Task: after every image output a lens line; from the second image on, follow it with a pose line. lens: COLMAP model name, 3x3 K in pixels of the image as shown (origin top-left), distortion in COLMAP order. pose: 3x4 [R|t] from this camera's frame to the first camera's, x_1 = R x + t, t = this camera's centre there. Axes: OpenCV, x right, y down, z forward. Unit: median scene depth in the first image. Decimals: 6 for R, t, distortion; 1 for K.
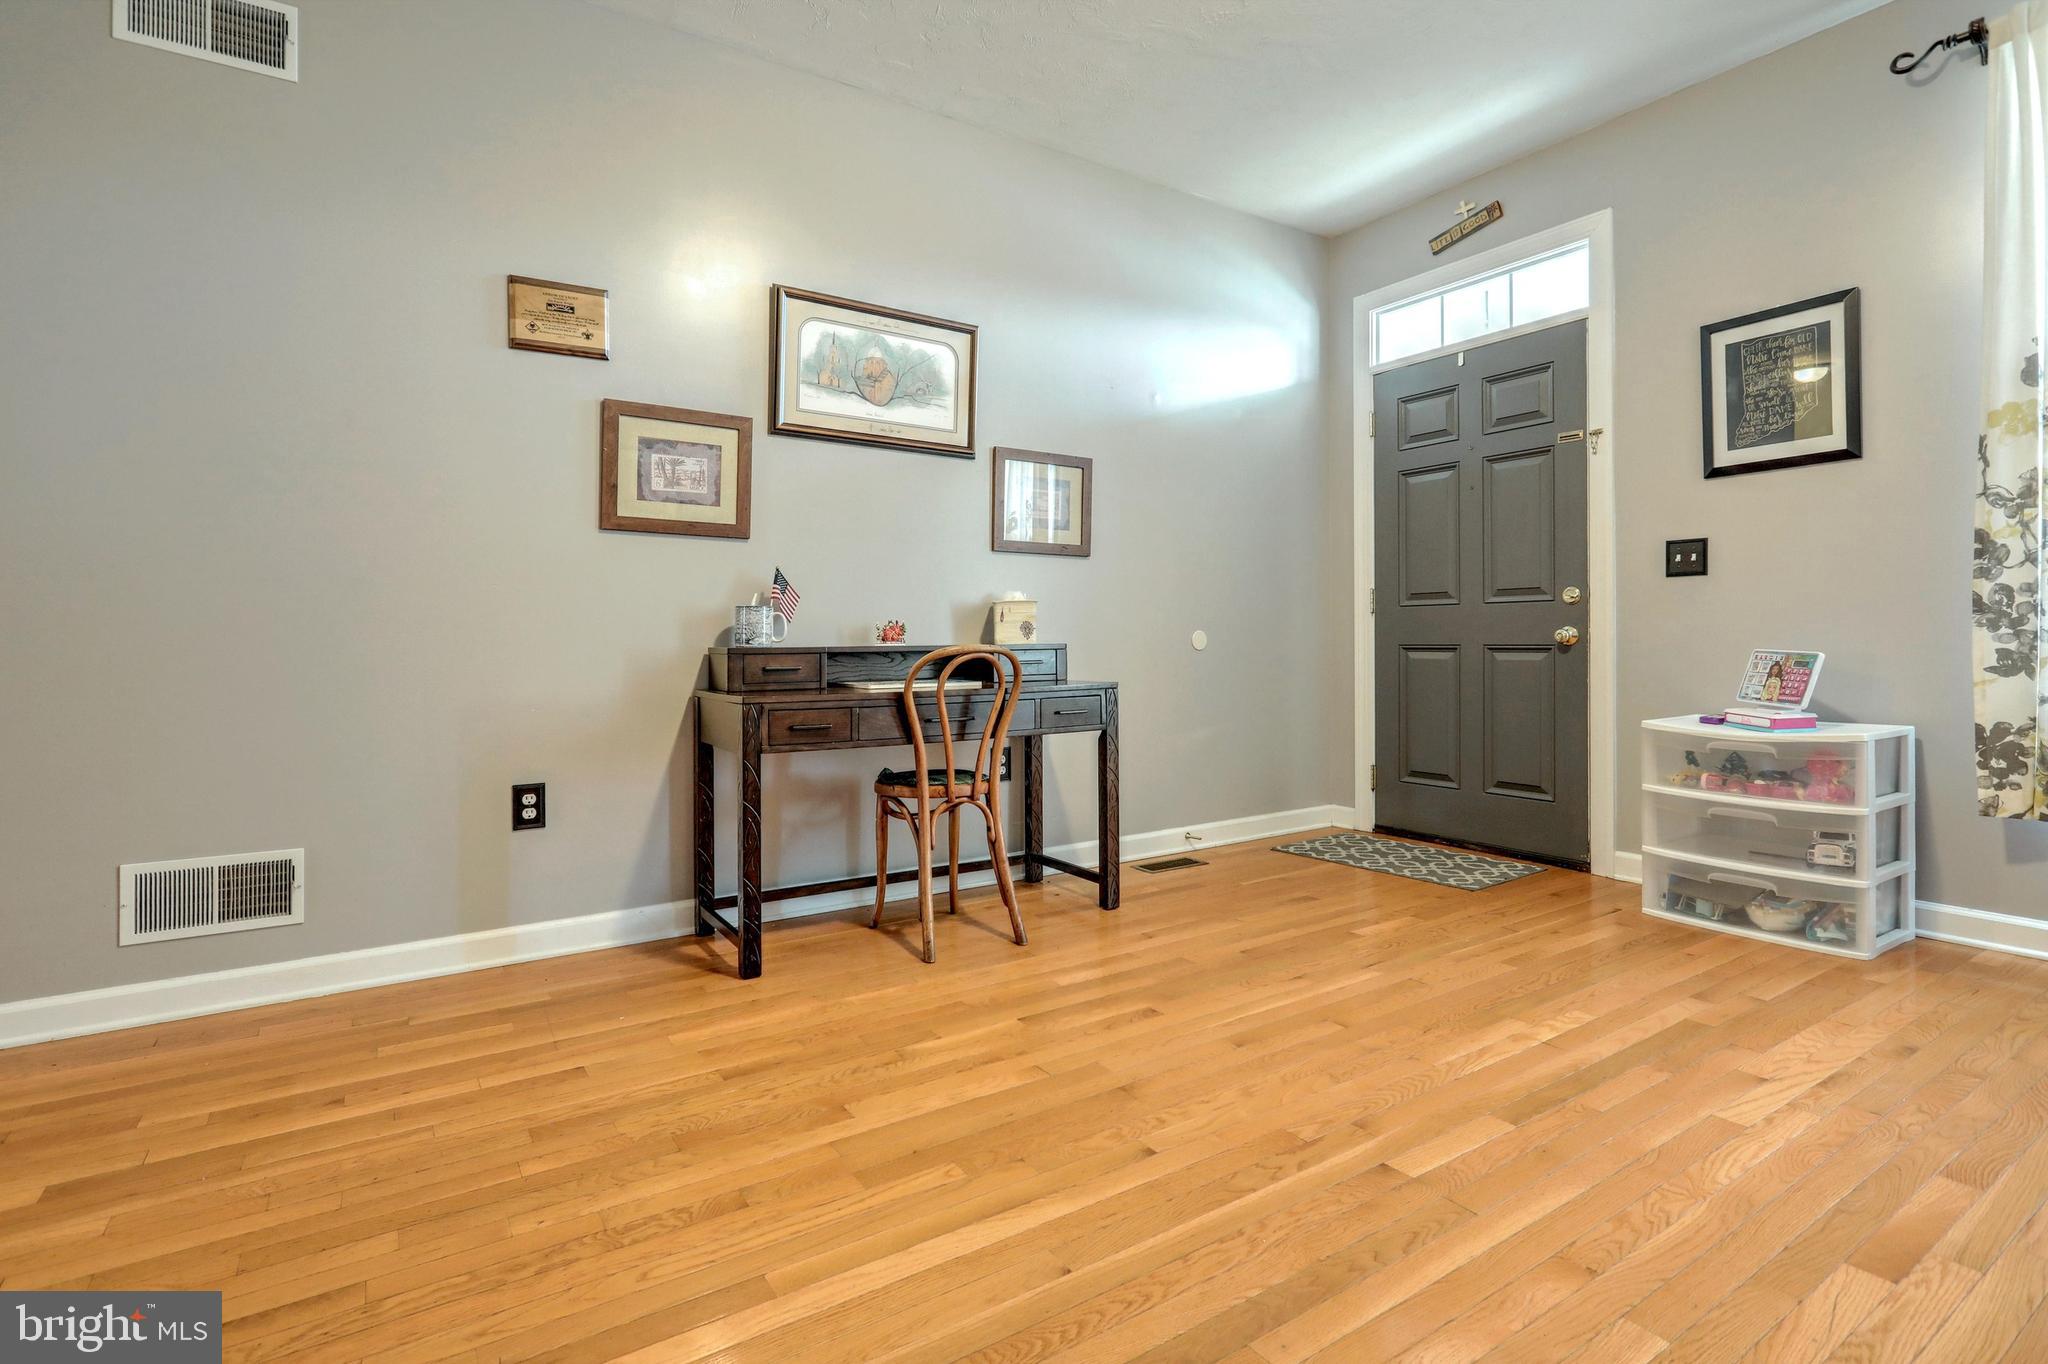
lens RADIAL K [[970.4, 0, 1022.8], [0, 970.4, 659.7], [0, 0, 1]] dist [-0.002733, -0.000432]
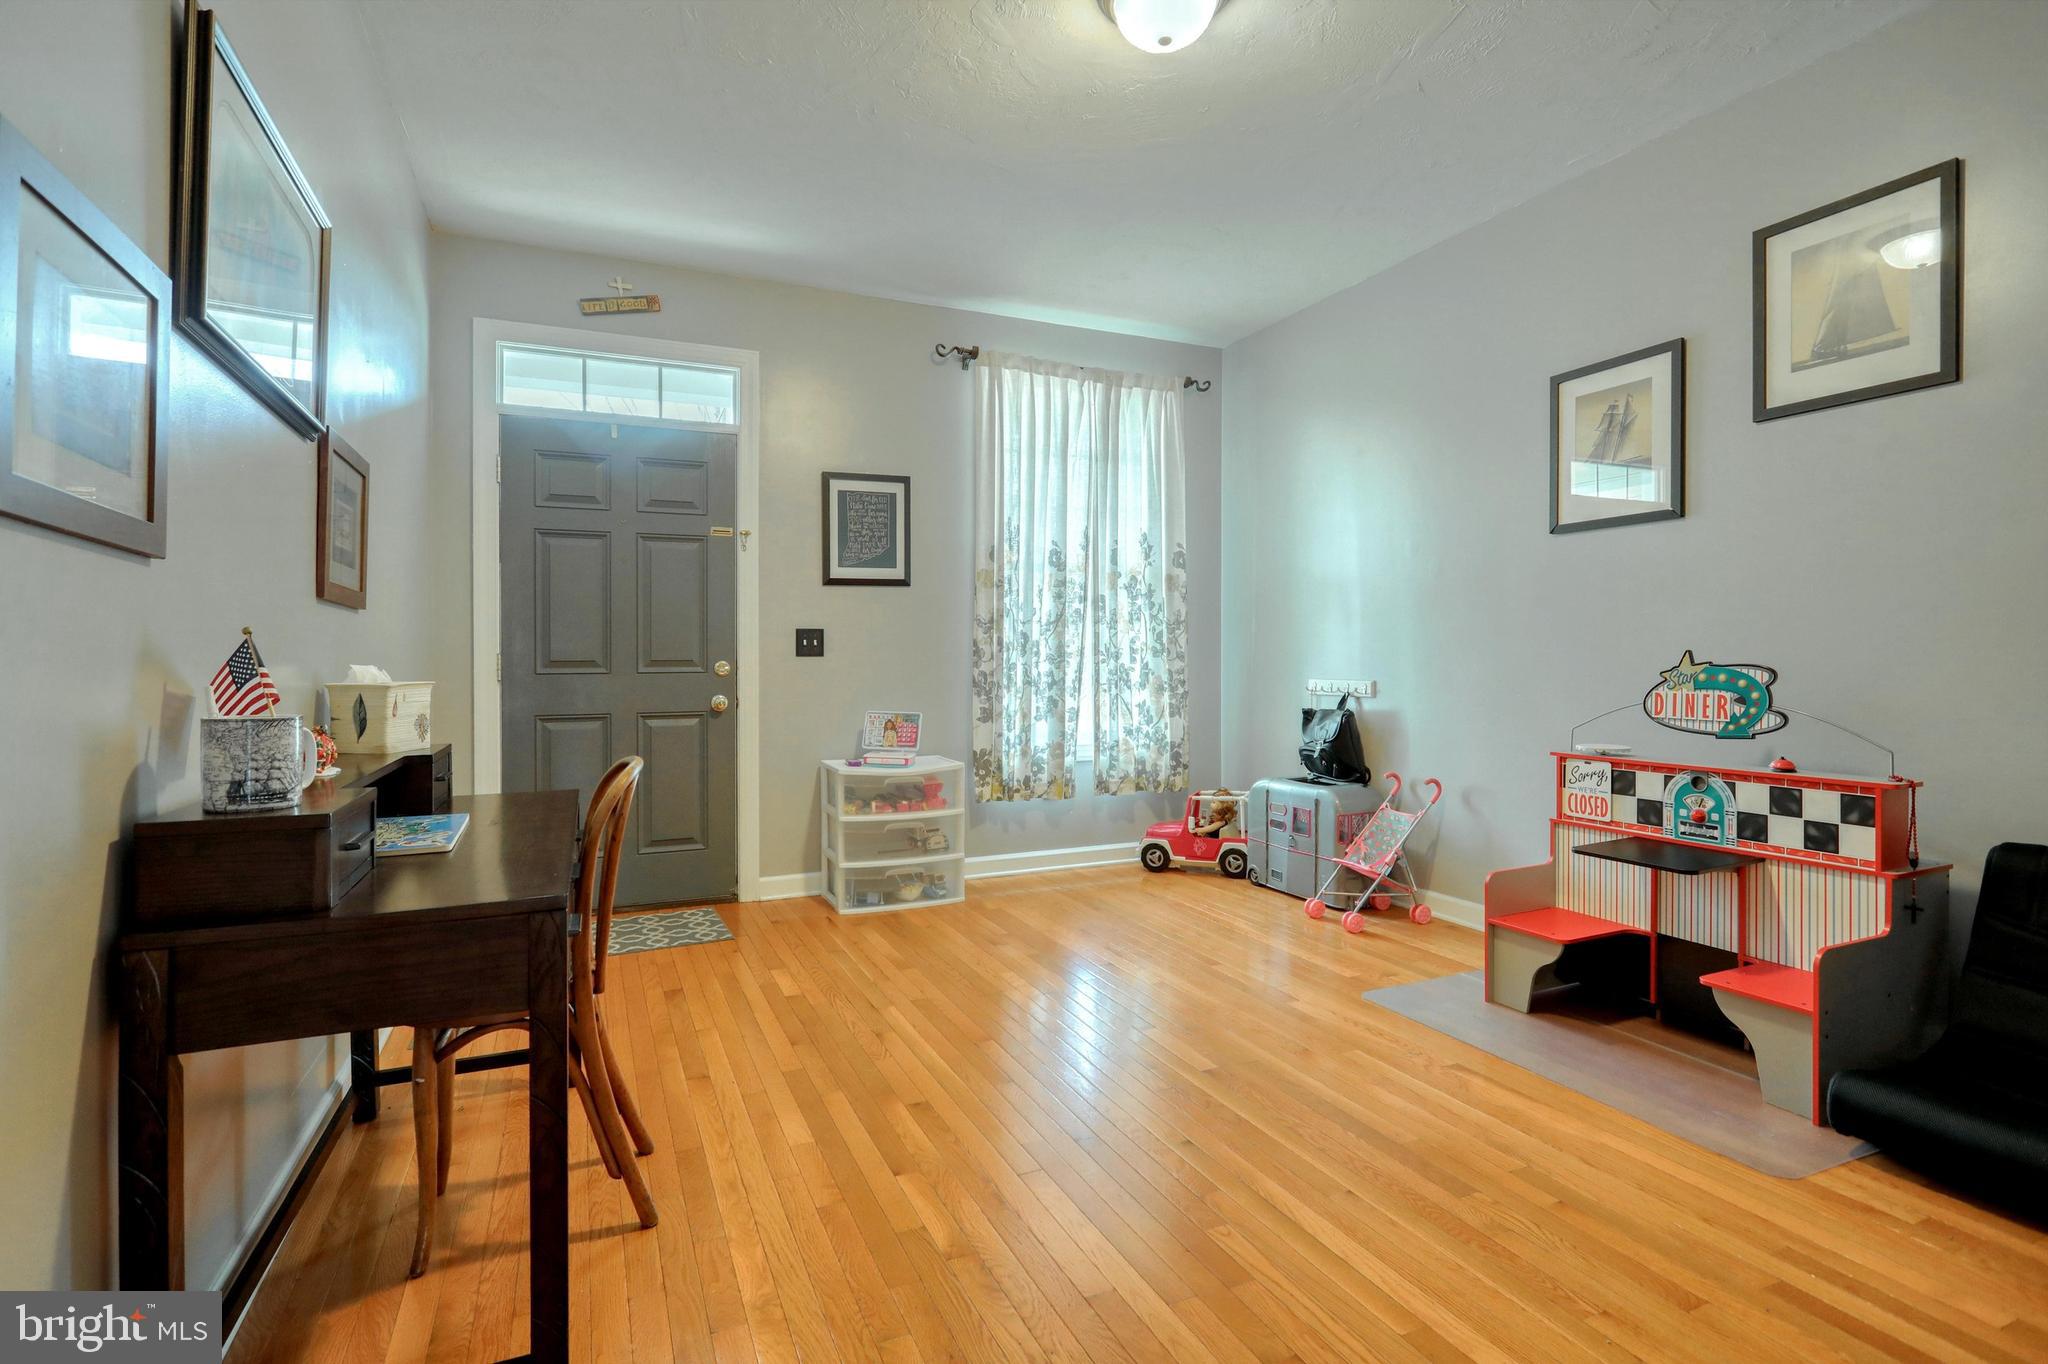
lens RADIAL K [[992.2, 0, 999.6], [0, 992.2, 693.8], [0, 0, 1]] dist [0.000032, 0.001400]
pose [[0.163393, -0.025856, 0.986222, -0.680857], [0.024876, 0.999447, 0.022082, -0.066188], [-0.986247, 0.020925, 0.163945, 0.588873]]
